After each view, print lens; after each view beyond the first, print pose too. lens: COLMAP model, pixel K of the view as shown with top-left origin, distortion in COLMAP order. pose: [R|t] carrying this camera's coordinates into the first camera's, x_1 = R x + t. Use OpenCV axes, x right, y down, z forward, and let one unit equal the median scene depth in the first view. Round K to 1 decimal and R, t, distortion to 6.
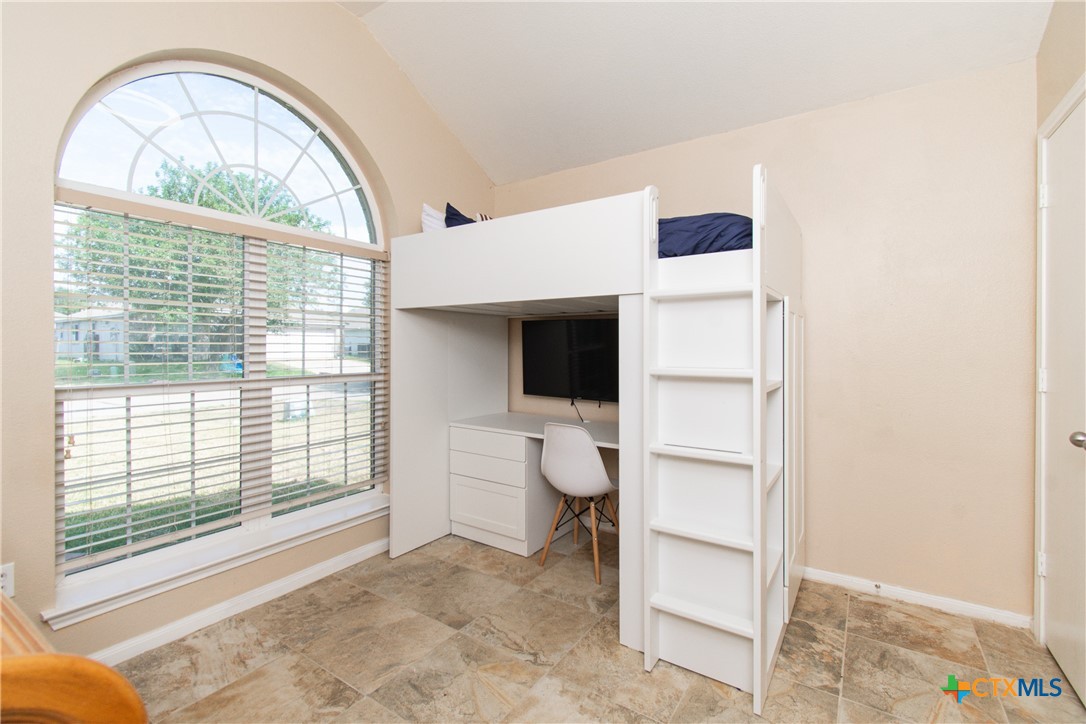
lens RADIAL K [[480.5, 0, 539.7], [0, 480.5, 353.8], [0, 0, 1]] dist [0.000633, 0.000143]
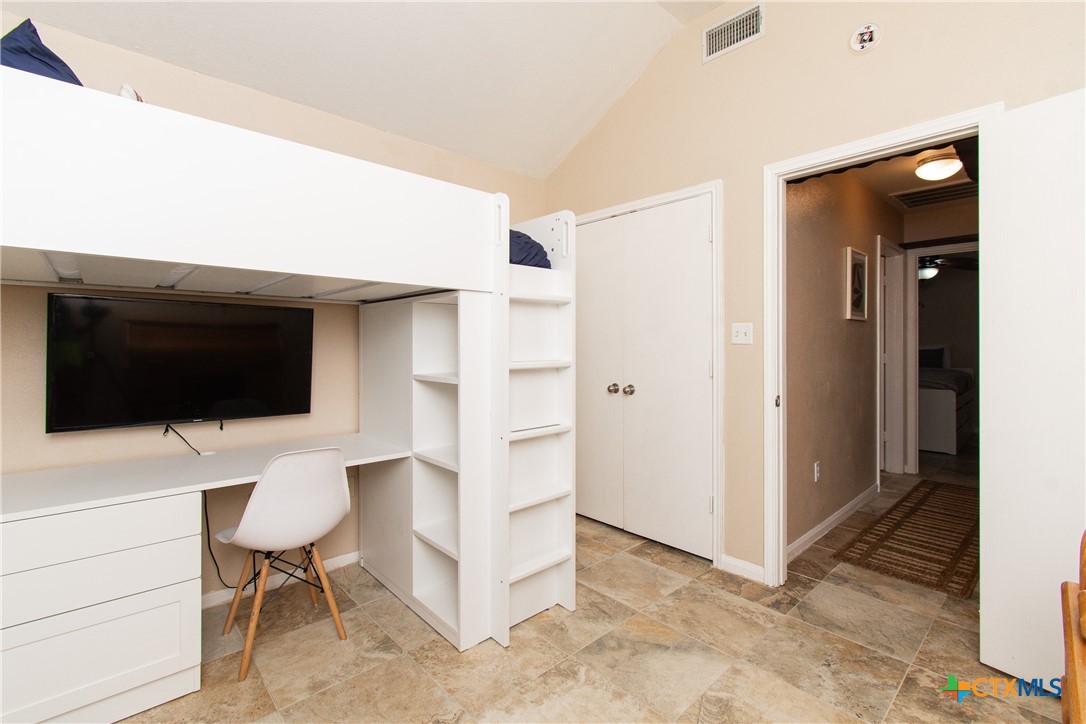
lens RADIAL K [[480.5, 0, 539.7], [0, 480.5, 353.8], [0, 0, 1]] dist [0.000633, 0.000143]
pose [[0.224672, -0.009777, 0.974385, -0.623225], [0.009204, 0.999926, 0.007911, -0.001165], [-0.974391, 0.007191, 0.224746, 0.533407]]
